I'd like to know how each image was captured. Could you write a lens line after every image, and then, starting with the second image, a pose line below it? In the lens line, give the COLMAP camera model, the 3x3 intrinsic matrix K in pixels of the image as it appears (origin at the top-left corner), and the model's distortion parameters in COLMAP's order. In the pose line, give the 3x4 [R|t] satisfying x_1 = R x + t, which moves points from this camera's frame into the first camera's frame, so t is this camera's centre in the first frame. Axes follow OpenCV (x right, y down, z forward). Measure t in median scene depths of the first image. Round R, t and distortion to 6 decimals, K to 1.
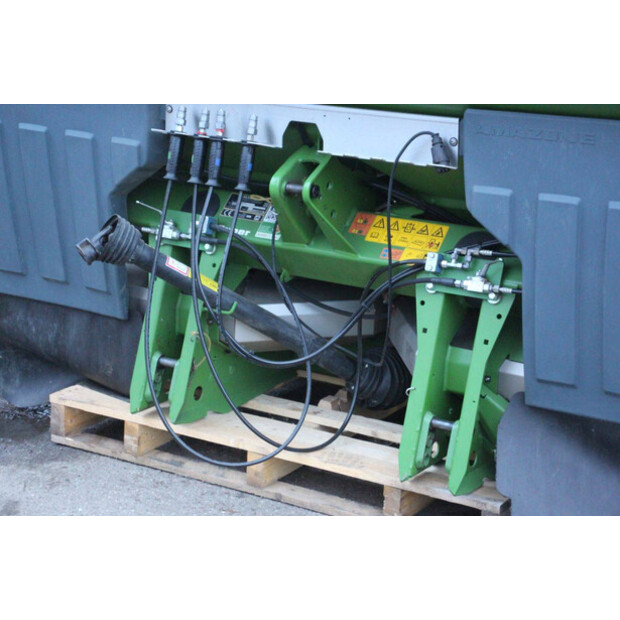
lens RADIAL K [[1469.9, 0, 313.2], [0, 1469.9, 307.0], [0, 0, 1]] dist [0.511391, 0.000000]
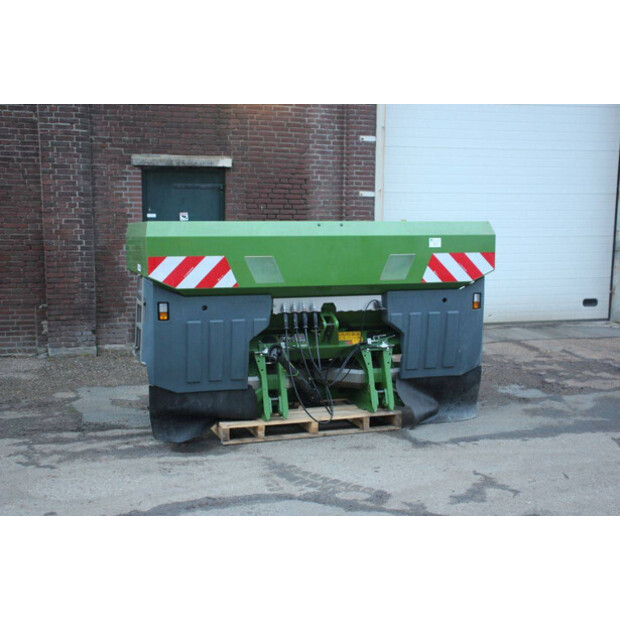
lens RADIAL K [[806.2, 0, 300.3], [0, 806.2, 313.5], [0, 0, 1]] dist [0.059229, 0.000000]
pose [[0.641958, -0.101184, 0.760034, -1.245876], [0.221810, 0.973378, -0.057764, -0.020131], [-0.733955, 0.205665, 0.647311, -0.020227]]
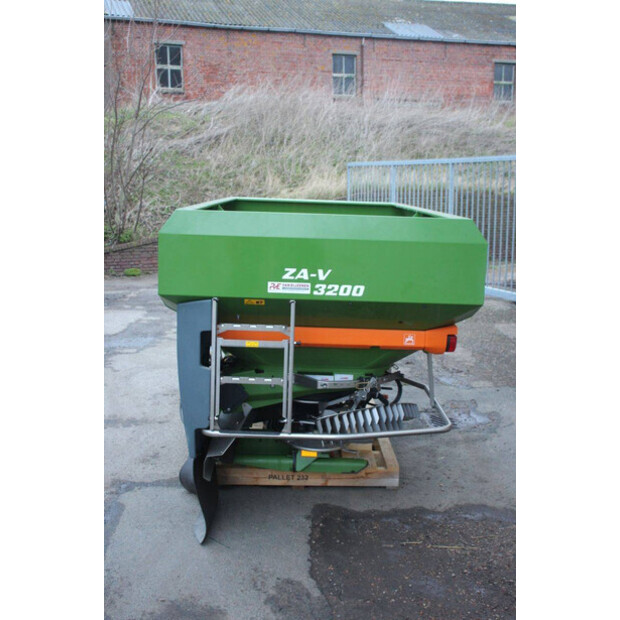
lens RADIAL K [[743.3, 0, 311.4], [0, 743.3, 322.3], [0, 0, 1]] dist [0.009370, 0.000000]
pose [[0.553688, 0.150904, -0.818937, 1.090292], [-0.243722, 0.969745, 0.013911, -0.138028], [0.796260, 0.191891, 0.573715, 0.391971]]
